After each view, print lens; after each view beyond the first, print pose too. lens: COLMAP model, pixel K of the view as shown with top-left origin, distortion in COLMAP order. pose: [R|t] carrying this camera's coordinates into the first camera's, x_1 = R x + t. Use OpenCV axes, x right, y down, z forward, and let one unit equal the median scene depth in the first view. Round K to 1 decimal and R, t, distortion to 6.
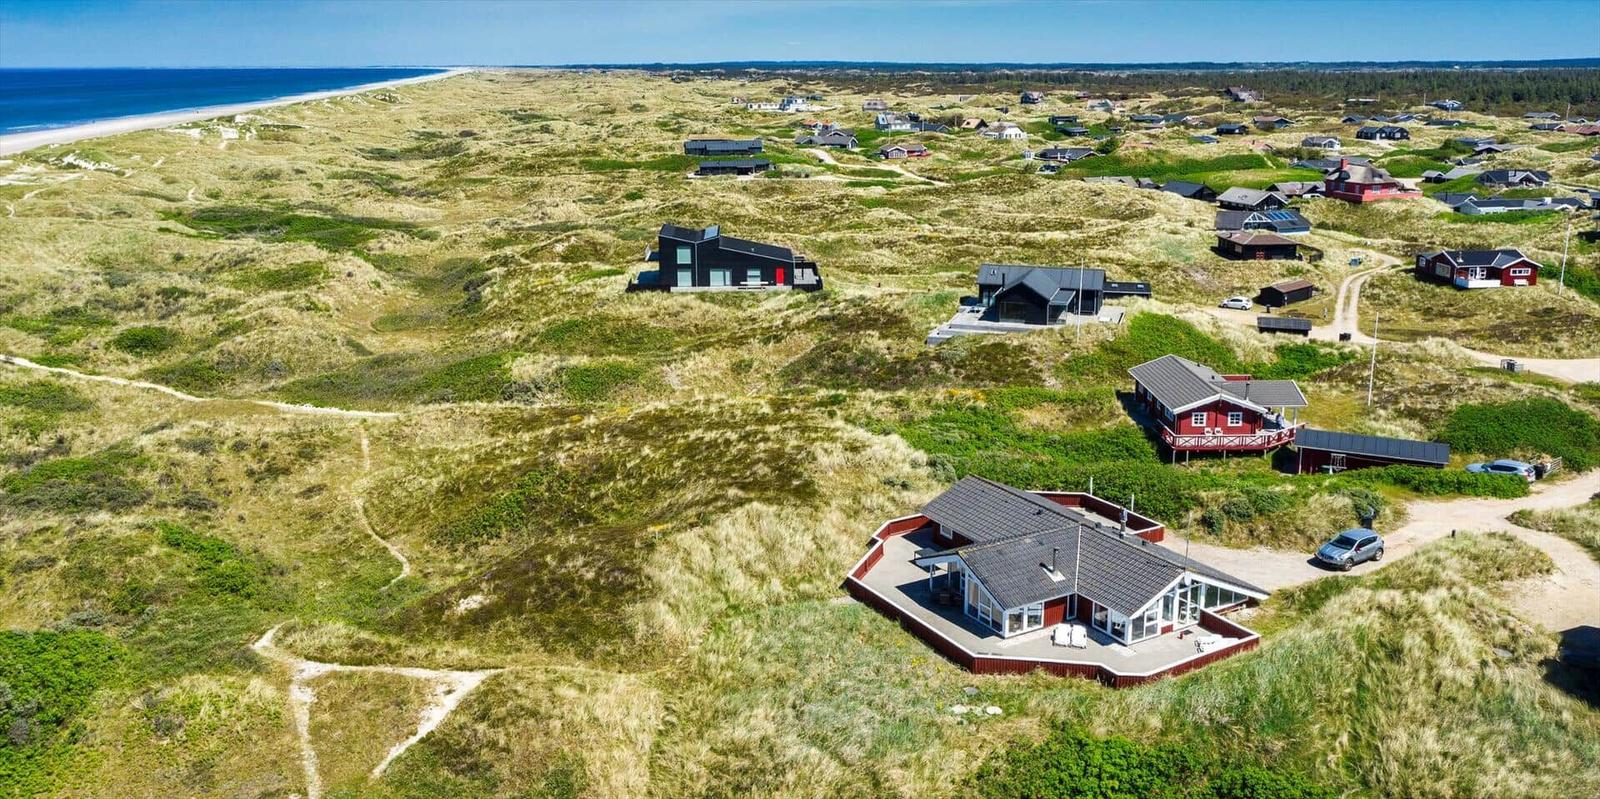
lens RADIAL K [[1403.9, 0, 800.0], [0, 1403.9, 399.5], [0, 0, 1]] dist [0.002336, 0.001784]
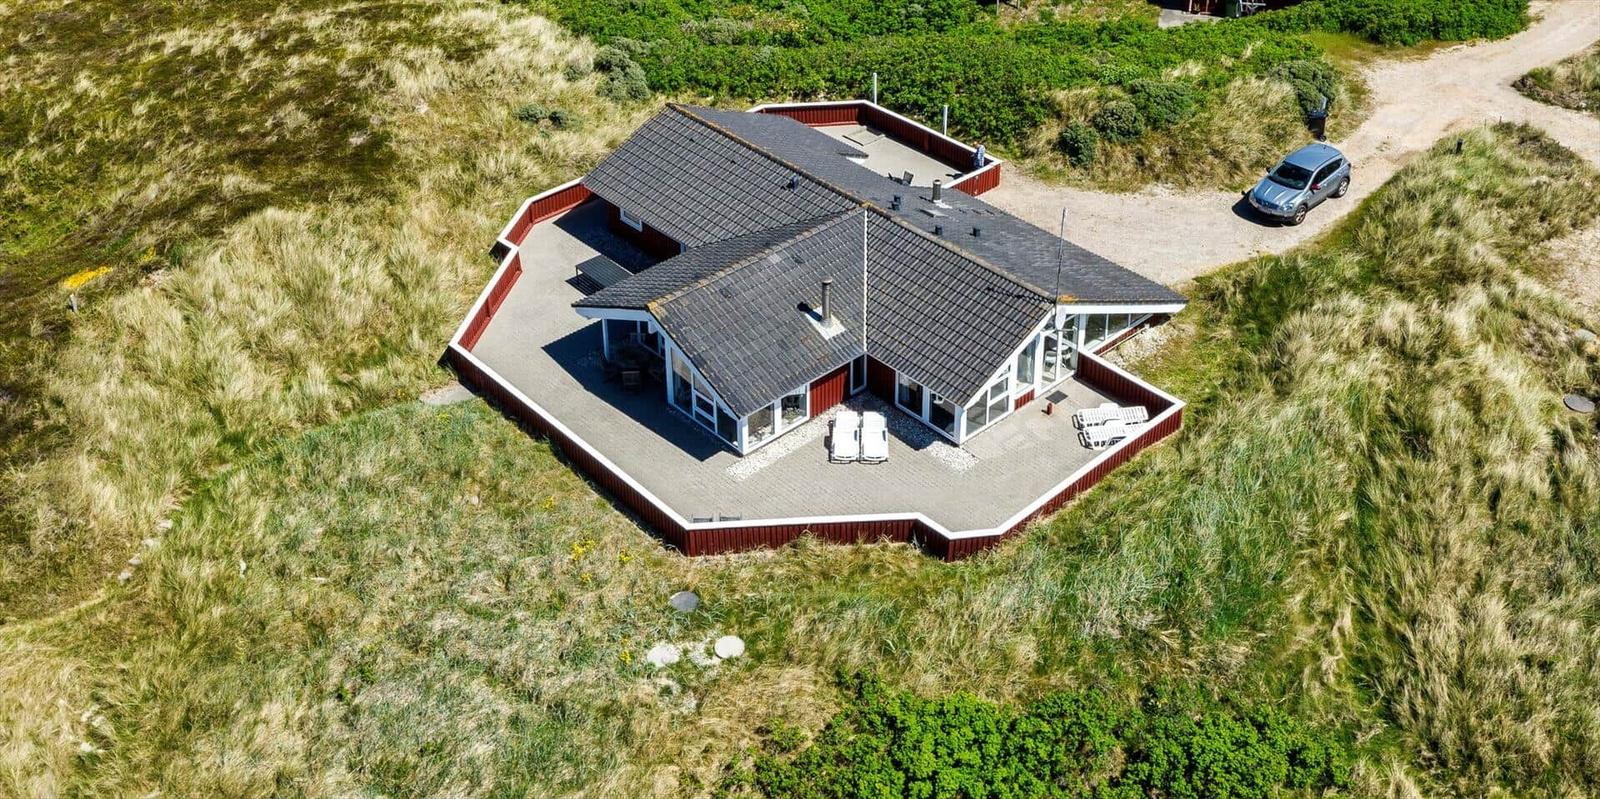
lens RADIAL K [[2138.3, 0, 800.0], [0, 2138.3, 399.5], [0, 0, 1]] dist [-0.013667, 0.018166]
pose [[0.983061, -0.088401, 0.160552, 0.034905], [0.047916, 0.969487, 0.240416, -0.050224], [-0.176906, -0.228651, 0.957300, 0.196785]]
